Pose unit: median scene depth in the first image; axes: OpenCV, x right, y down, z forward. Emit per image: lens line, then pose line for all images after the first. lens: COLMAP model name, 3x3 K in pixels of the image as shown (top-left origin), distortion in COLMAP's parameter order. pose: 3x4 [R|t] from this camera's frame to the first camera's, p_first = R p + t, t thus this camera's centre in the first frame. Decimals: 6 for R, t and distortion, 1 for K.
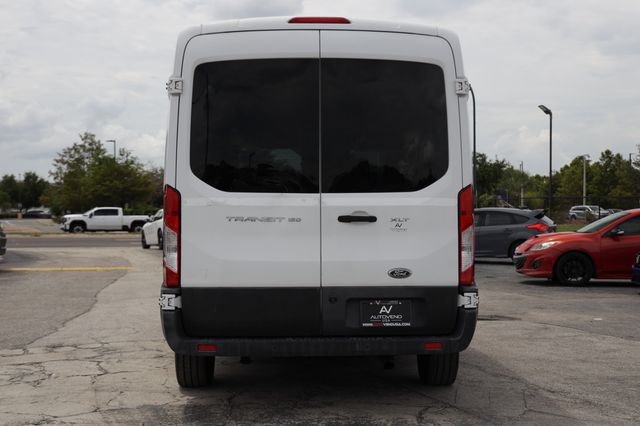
lens RADIAL K [[943.6, 0, 333.1], [0, 943.6, 214.6], [0, 0, 1]] dist [0.135491, 0.049549]
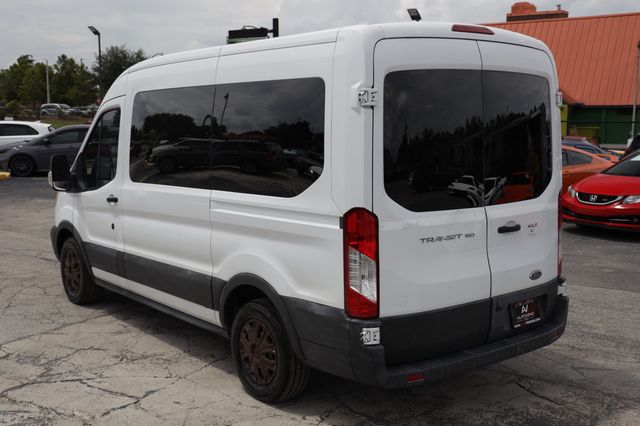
lens RADIAL K [[767.9, 0, 320.0], [0, 767.9, 213.0], [0, 0, 1]] dist [0.096367, 0.002703]
pose [[0.797616, -0.076943, 0.598237, -0.638023], [-0.007937, 0.990406, 0.137964, -0.126206], [-0.603113, -0.114790, 0.789353, 0.440267]]
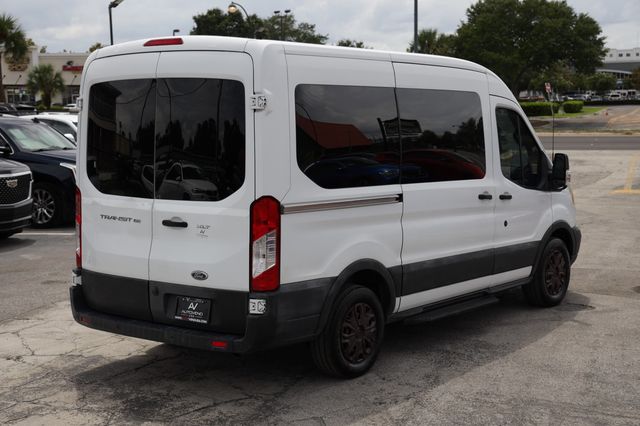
lens RADIAL K [[1021.1, 0, 320.0], [0, 1021.1, 213.0], [0, 0, 1]] dist [0.209523, -0.007474]
pose [[0.759918, 0.062357, -0.647021, 0.922719], [0.013516, 0.993657, 0.111638, -0.138559], [0.649879, -0.093581, 0.754255, 0.187960]]
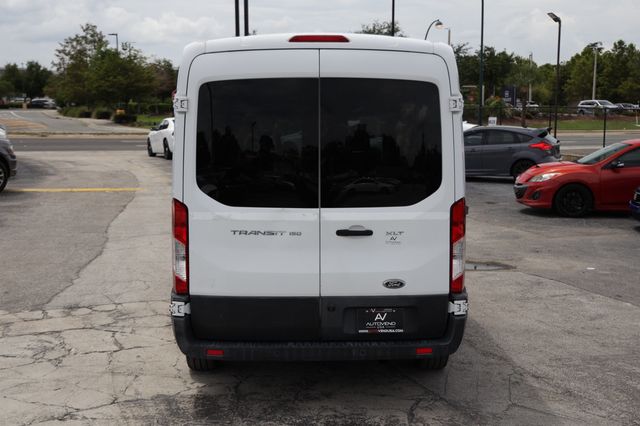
lens RADIAL K [[946.1, 0, 322.1], [0, 946.1, 221.9], [0, 0, 1]] dist [0.139049, 0.010919]
pose [[0.999847, 0.003494, -0.017143, 0.007296], [-0.001248, 0.991608, 0.129277, -0.141315], [0.017451, -0.129236, 0.991460, -0.051238]]
